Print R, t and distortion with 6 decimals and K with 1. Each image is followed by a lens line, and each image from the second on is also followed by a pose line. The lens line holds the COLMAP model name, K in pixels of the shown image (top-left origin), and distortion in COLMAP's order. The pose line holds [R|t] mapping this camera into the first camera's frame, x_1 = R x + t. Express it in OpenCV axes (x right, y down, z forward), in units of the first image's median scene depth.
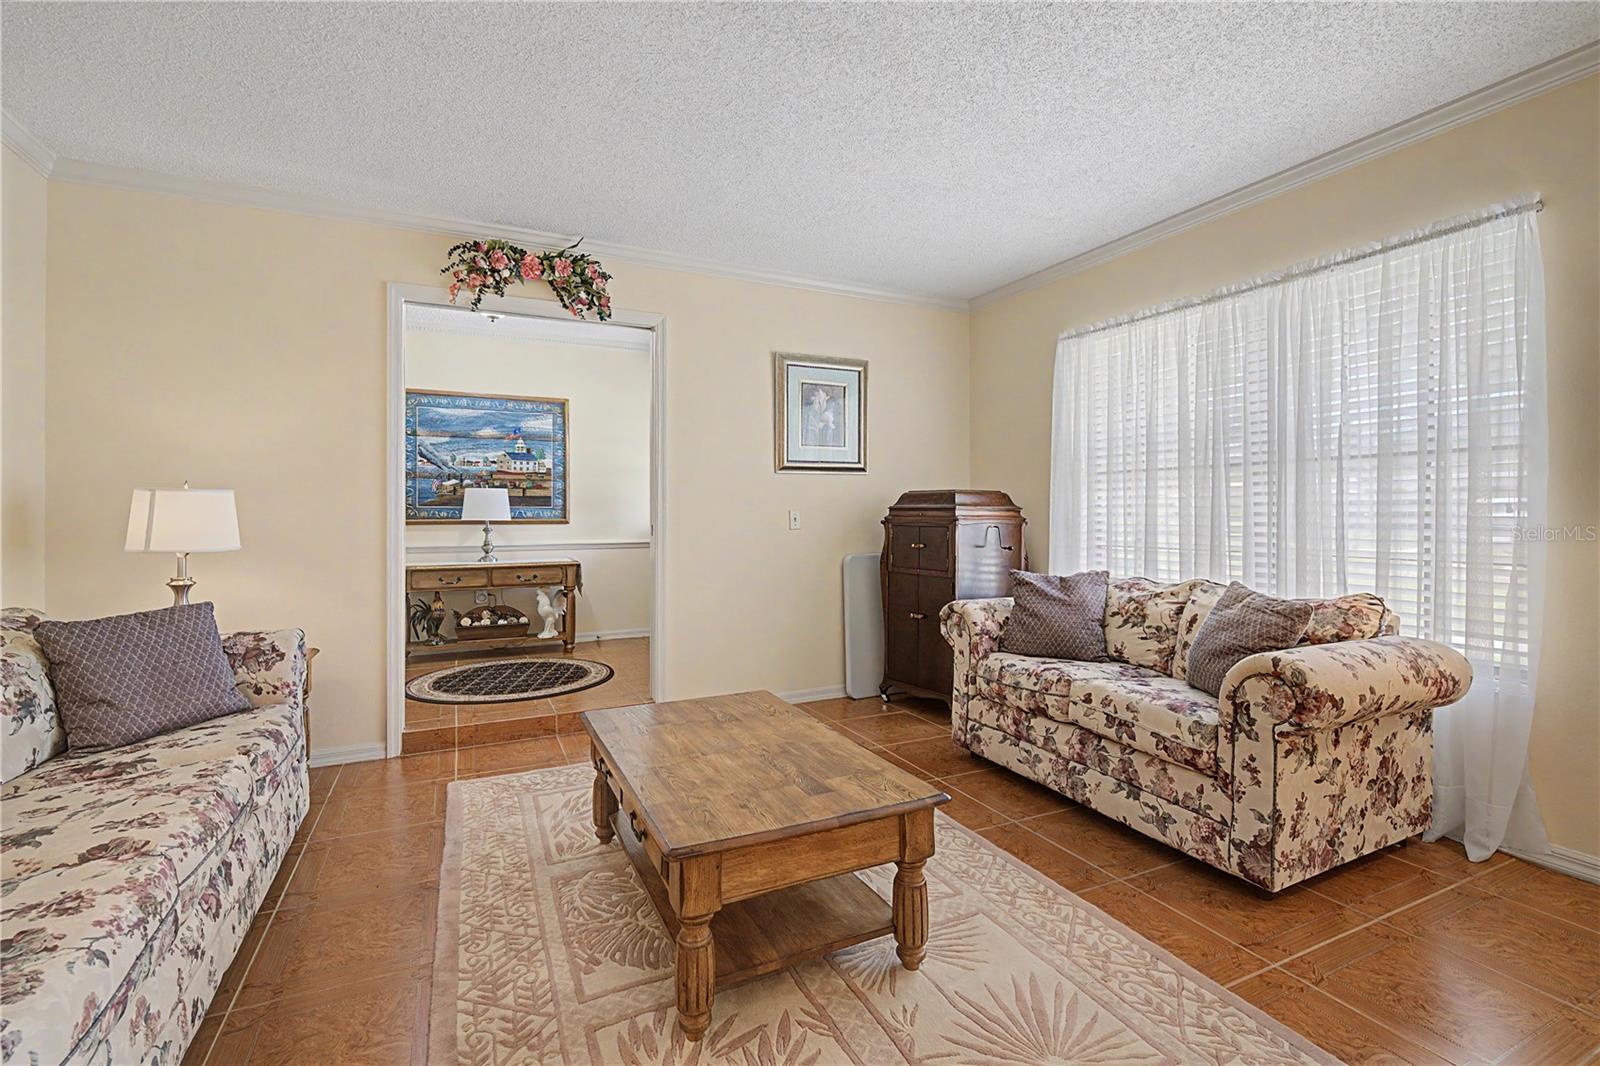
lens RADIAL K [[704.5, 0, 796.9], [0, 704.5, 513.6], [0, 0, 1]] dist [0.004328, -0.000324]
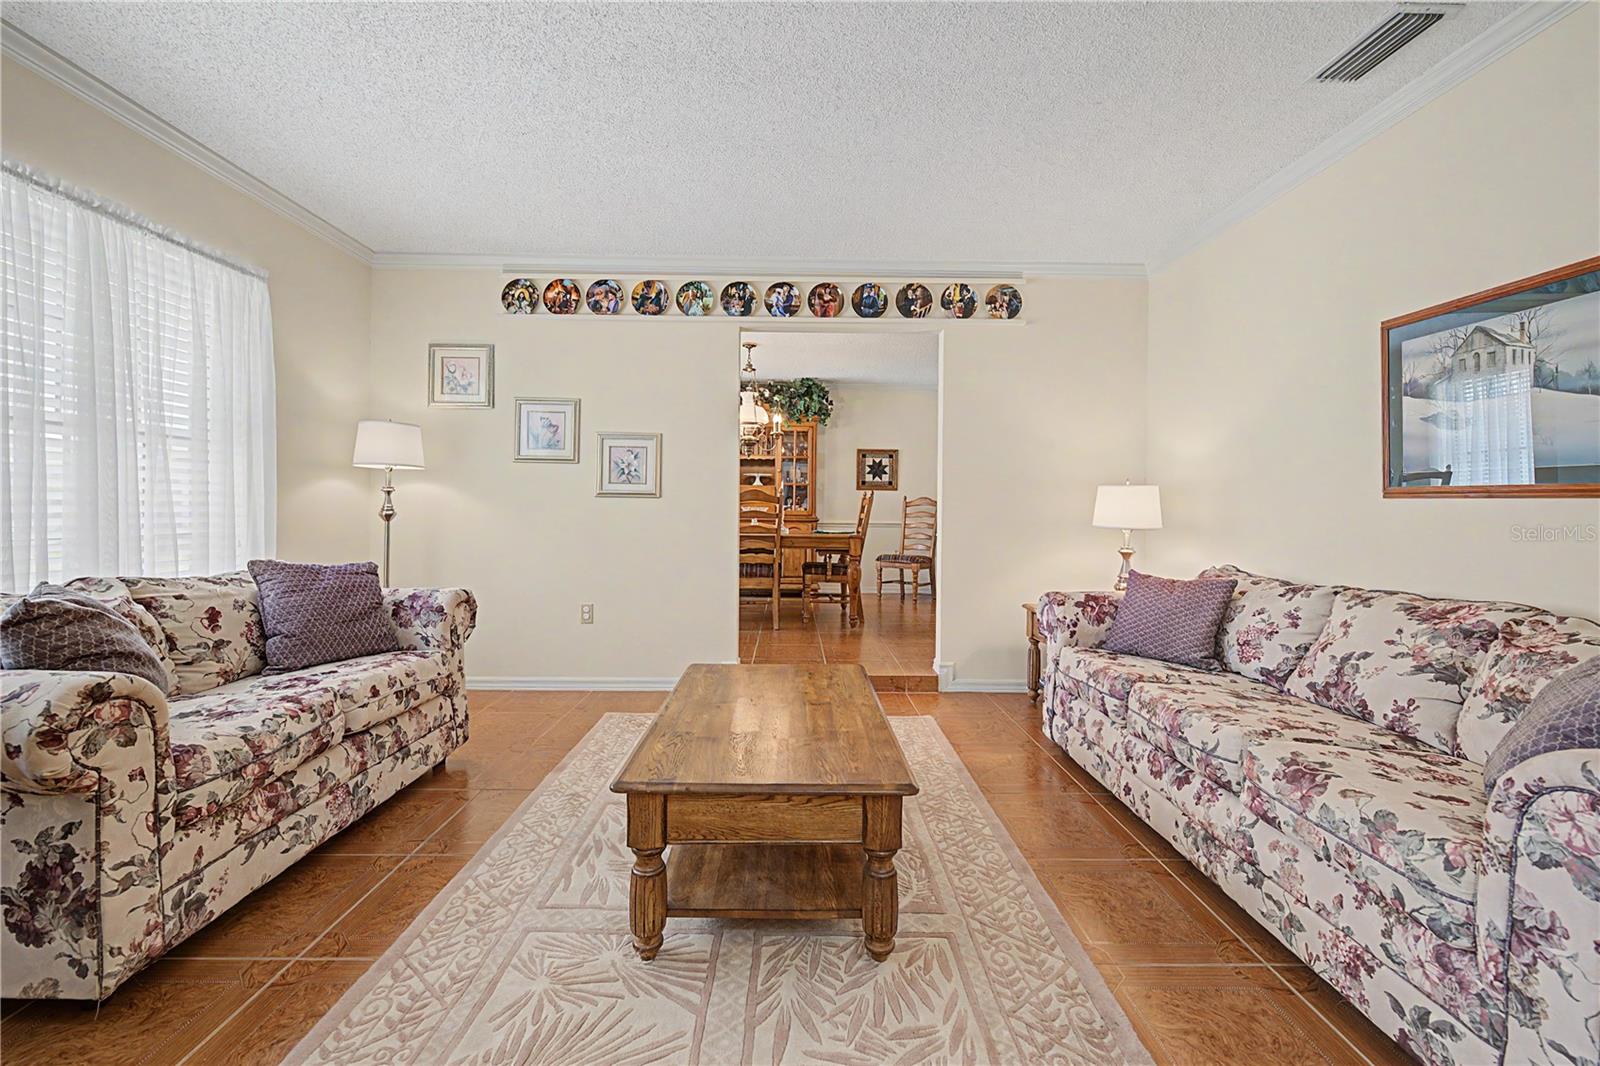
lens RADIAL K [[643.8, 0, 796.1], [0, 643.8, 514.7], [0, 0, 1]] dist [0.003176, -0.000210]
pose [[-0.906403, -0.007163, 0.422354, -0.372258], [-0.005330, 0.999971, 0.005520, 0.019678], [-0.422381, 0.002753, -0.906414, 1.291180]]
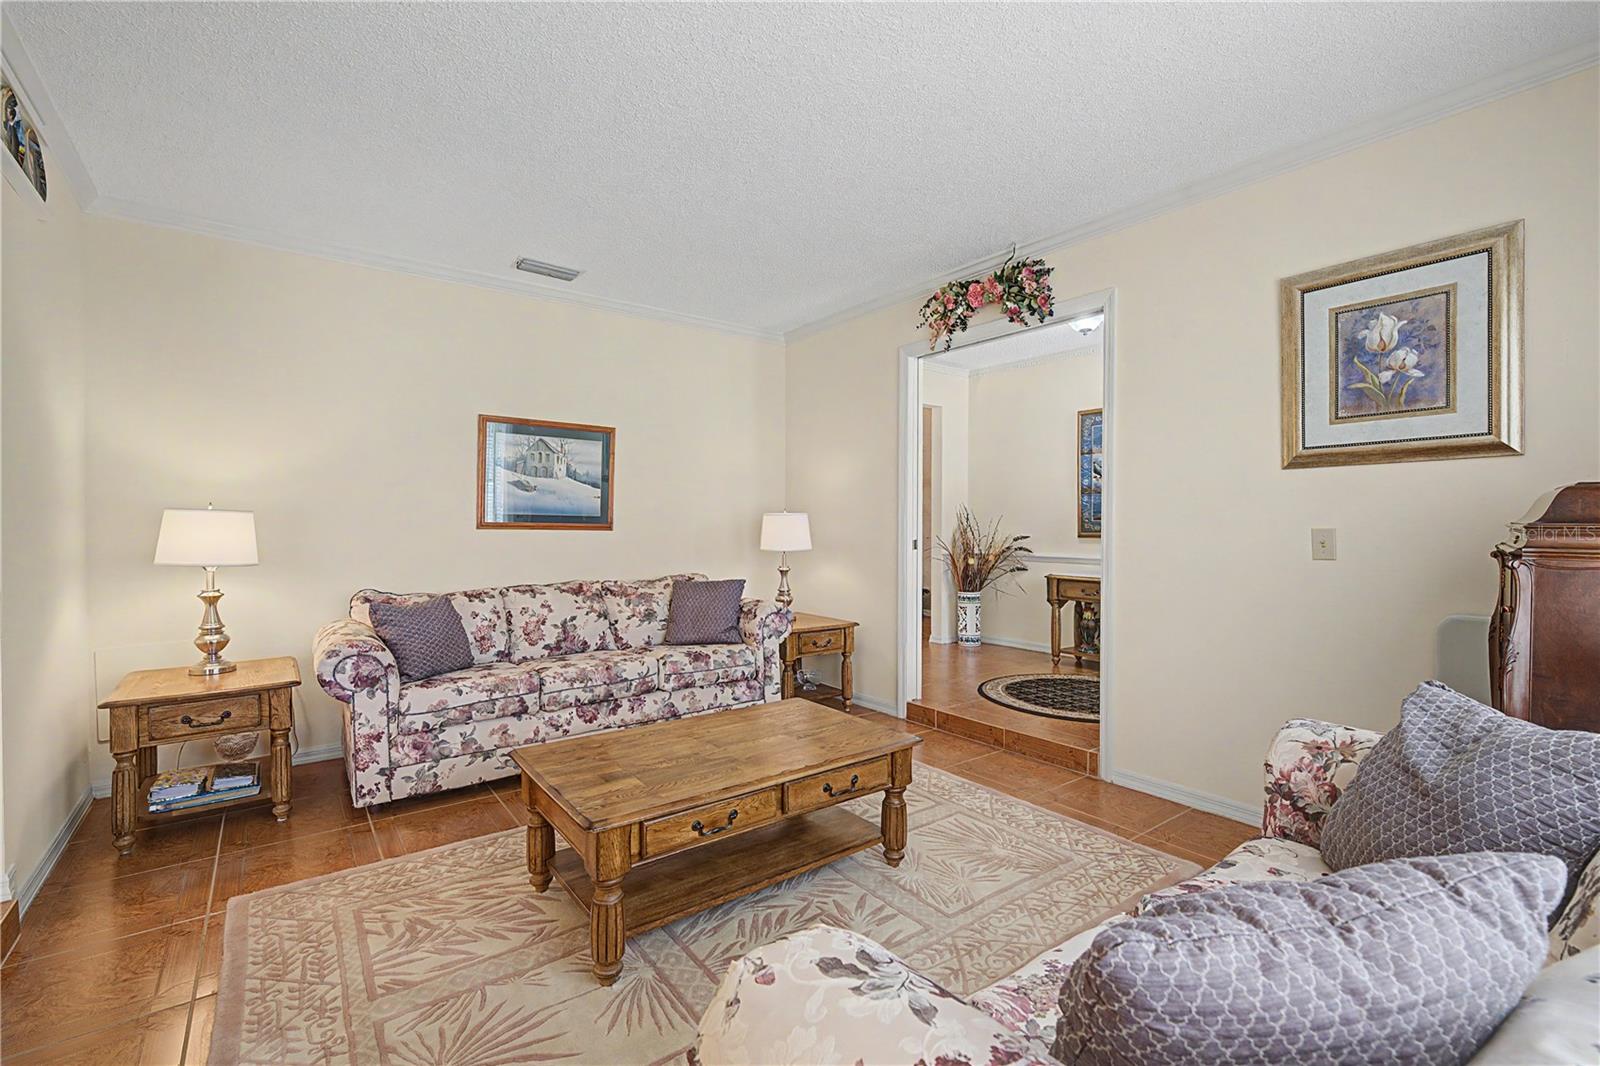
lens RADIAL K [[704.5, 0, 801.3], [0, 704.5, 532.3], [0, 0, 1]] dist [0.004328, -0.000324]
pose [[0.198532, 0.016998, -0.979947, 0.702471], [-0.000920, 0.999852, 0.017157, -0.016486], [0.980094, -0.002504, 0.198518, 0.622172]]
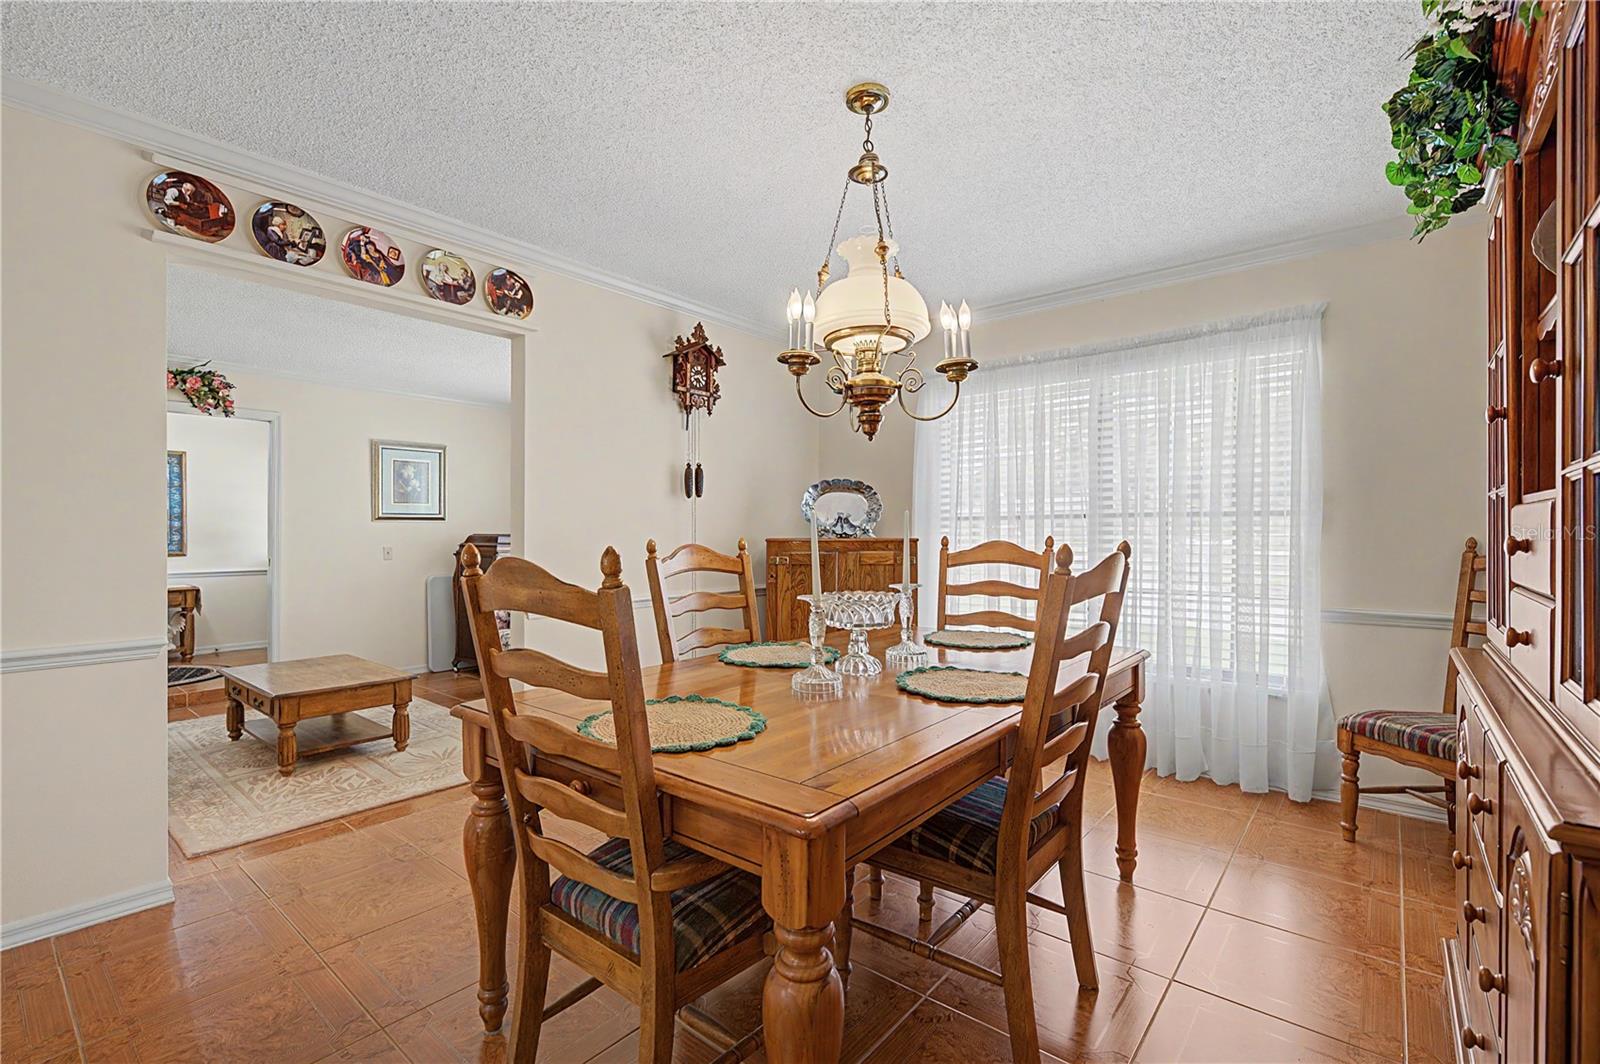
lens RADIAL K [[704.5, 0, 793.8], [0, 704.5, 532.8], [0, 0, 1]] dist [0.004328, -0.000324]
pose [[0.909494, 0.000990, 0.415717, 0.216038], [-0.000843, 1.000000, -0.000537, -0.047505], [-0.415717, 0.000138, 0.909494, -0.968041]]
